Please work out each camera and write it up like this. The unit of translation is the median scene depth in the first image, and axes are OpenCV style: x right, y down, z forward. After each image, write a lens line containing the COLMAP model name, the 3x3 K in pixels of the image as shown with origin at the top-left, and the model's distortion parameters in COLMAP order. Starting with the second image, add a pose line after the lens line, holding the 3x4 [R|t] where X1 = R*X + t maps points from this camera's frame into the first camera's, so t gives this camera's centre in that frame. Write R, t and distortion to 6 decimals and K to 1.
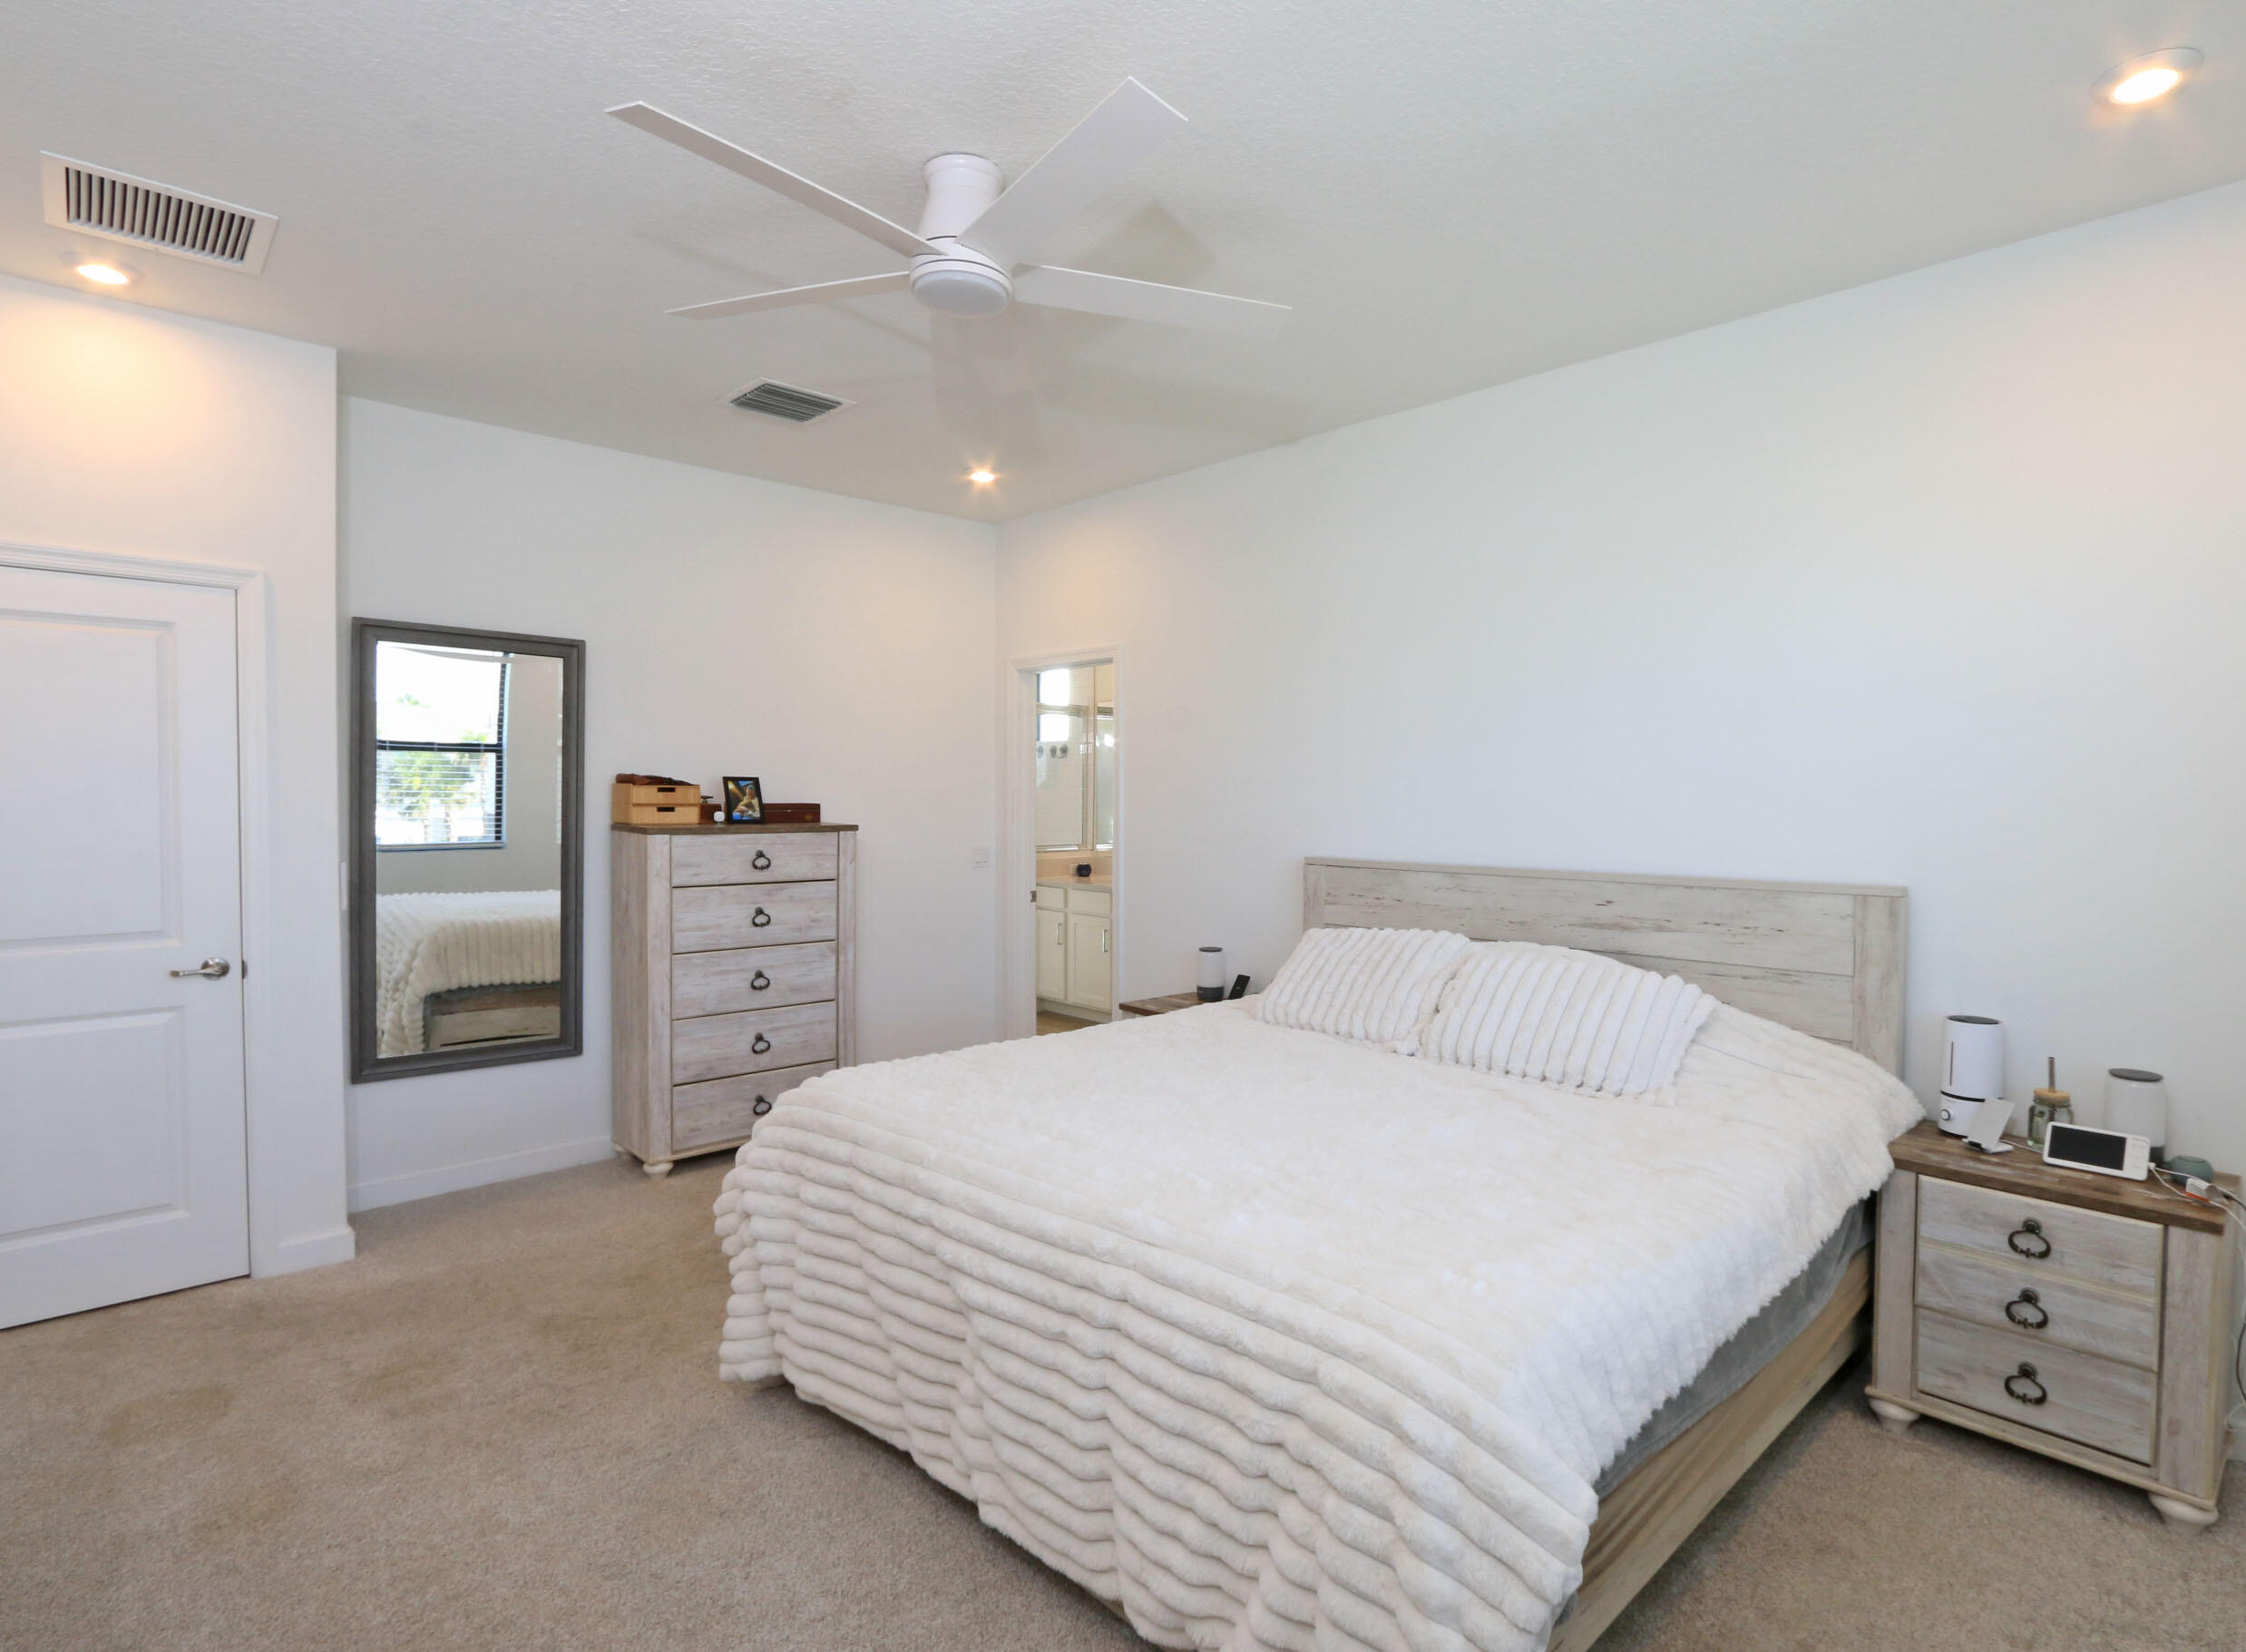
lens RADIAL K [[1179.4, 0, 1129.1], [0, 1179.4, 859.6], [0, 0, 1]] dist [-0.000932, -0.000394]
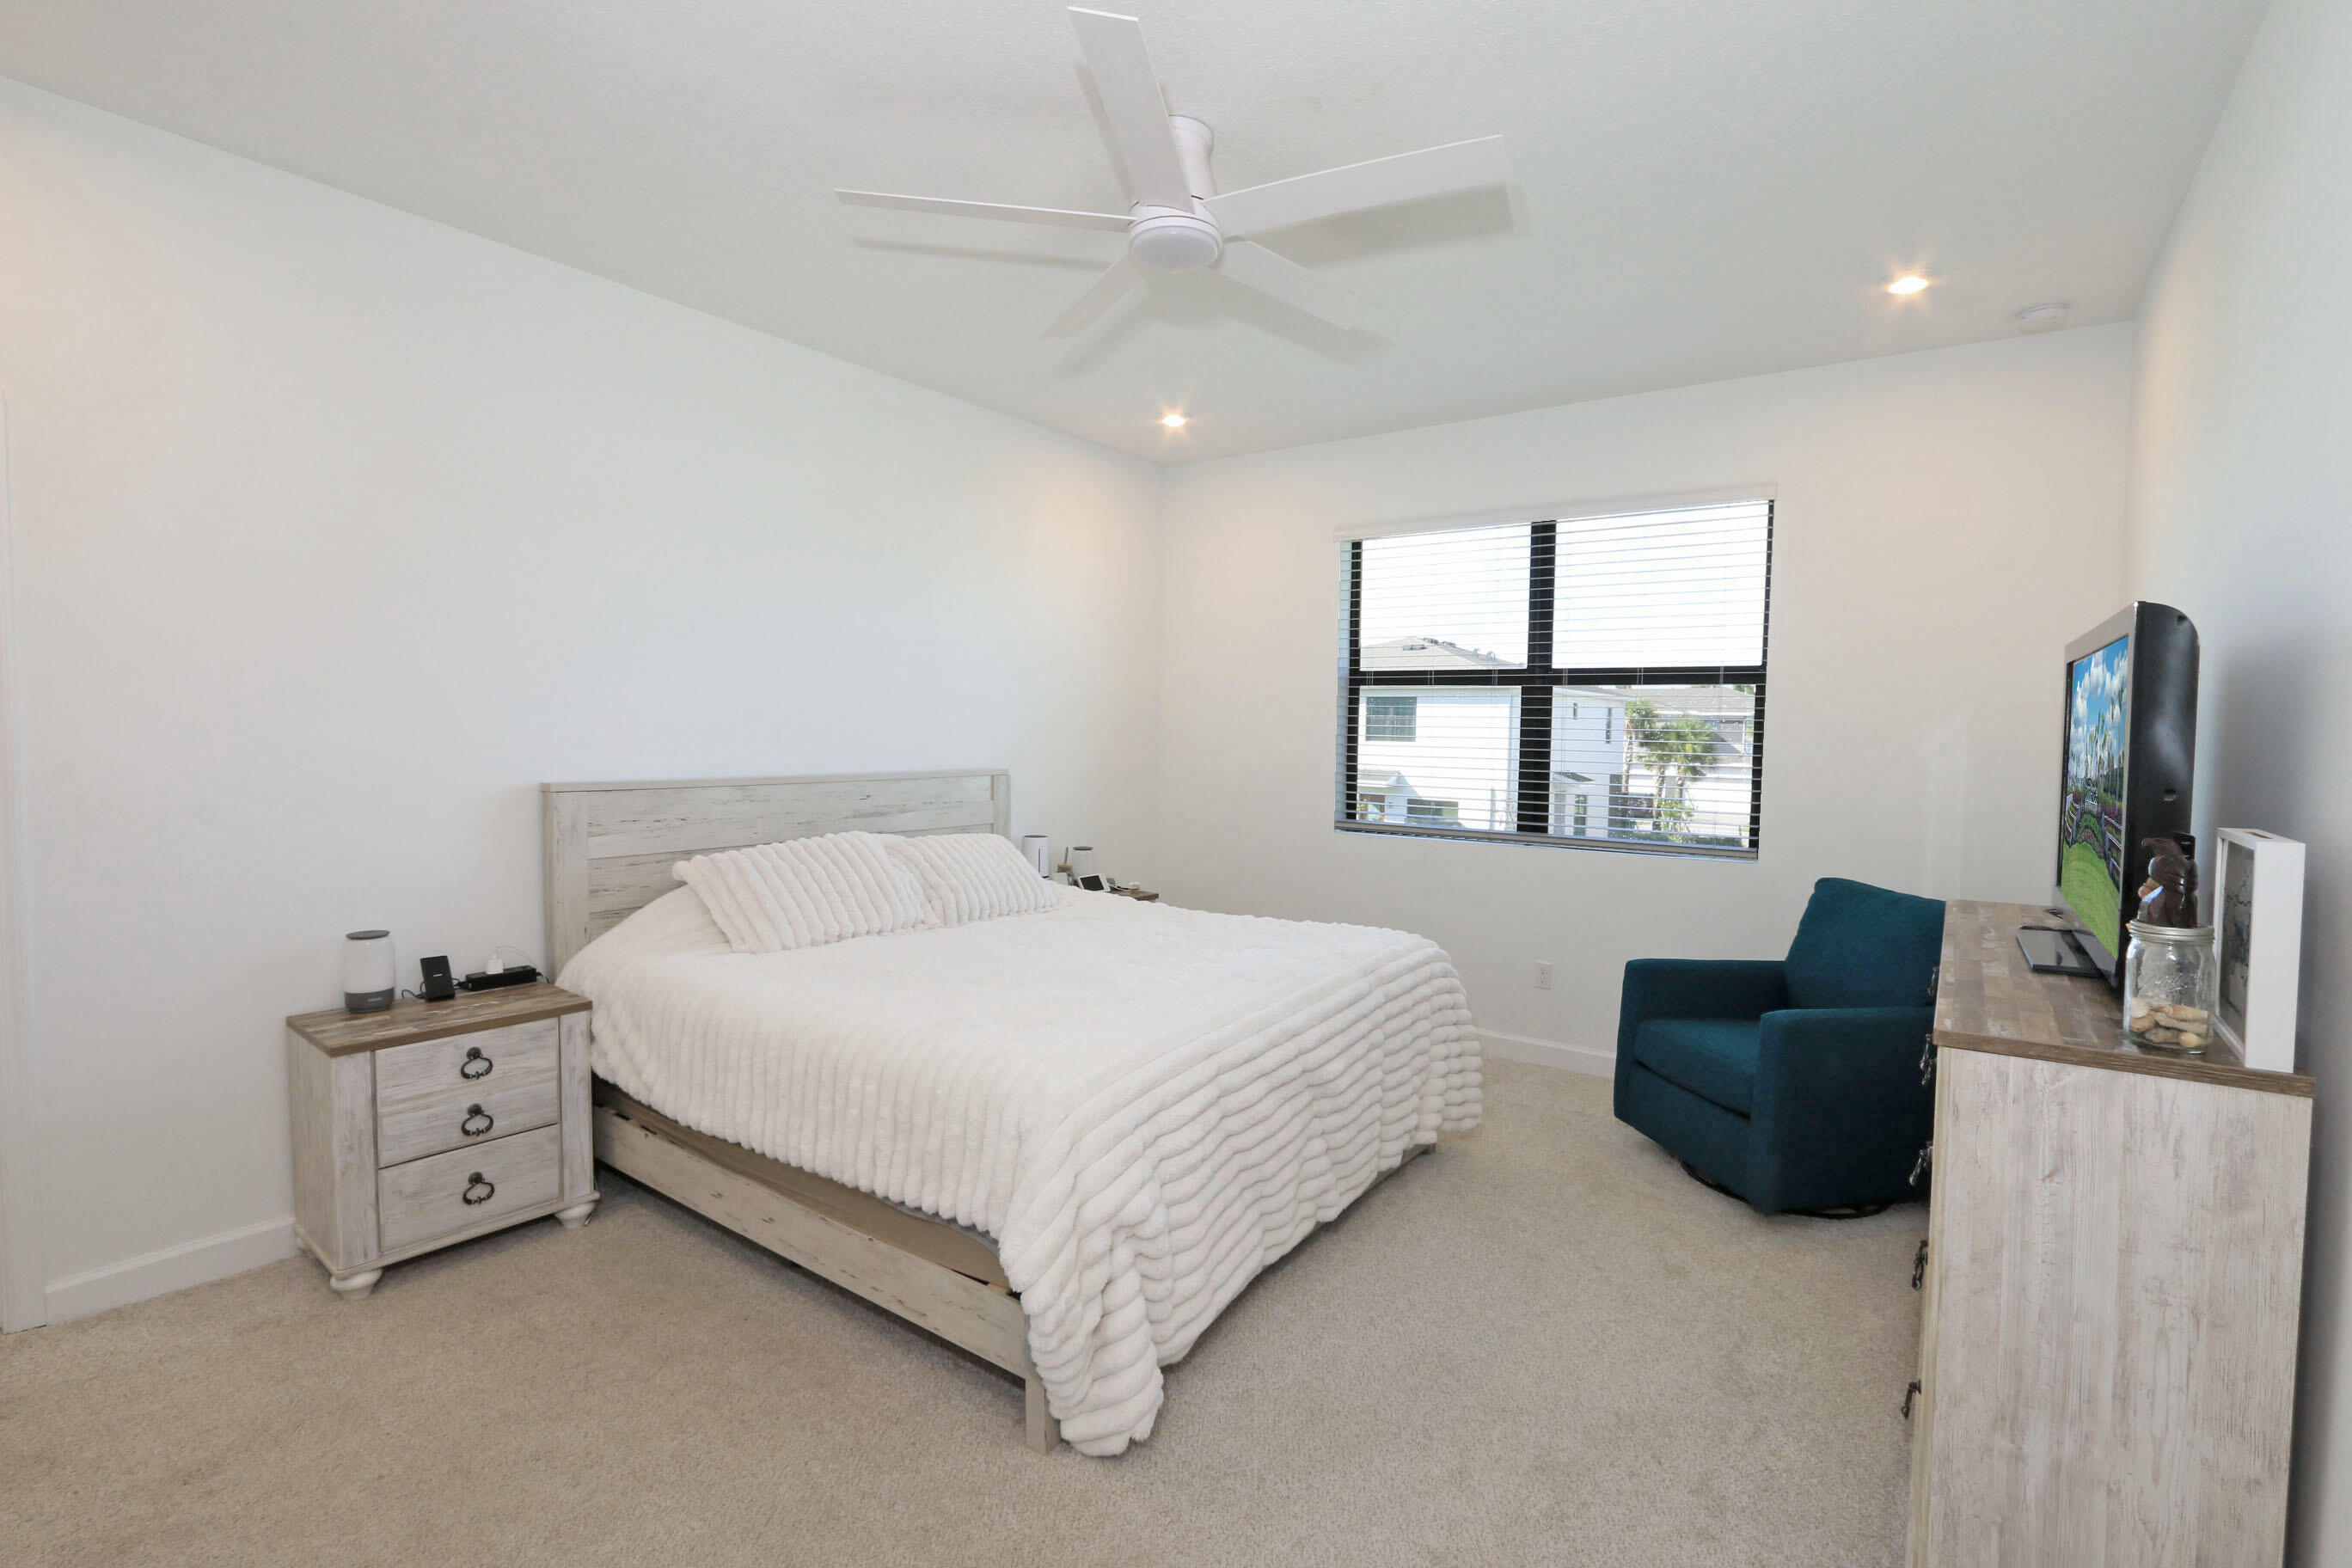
lens RADIAL K [[1074.1, 0, 1182.0], [0, 1074.1, 789.5], [0, 0, 1]] dist [-0.025975, 0.006773]
pose [[-0.227575, -0.067379, 0.971427, -0.756932], [0.029379, 0.996674, 0.076013, -0.047389], [-0.973317, 0.045838, -0.224838, 0.821696]]
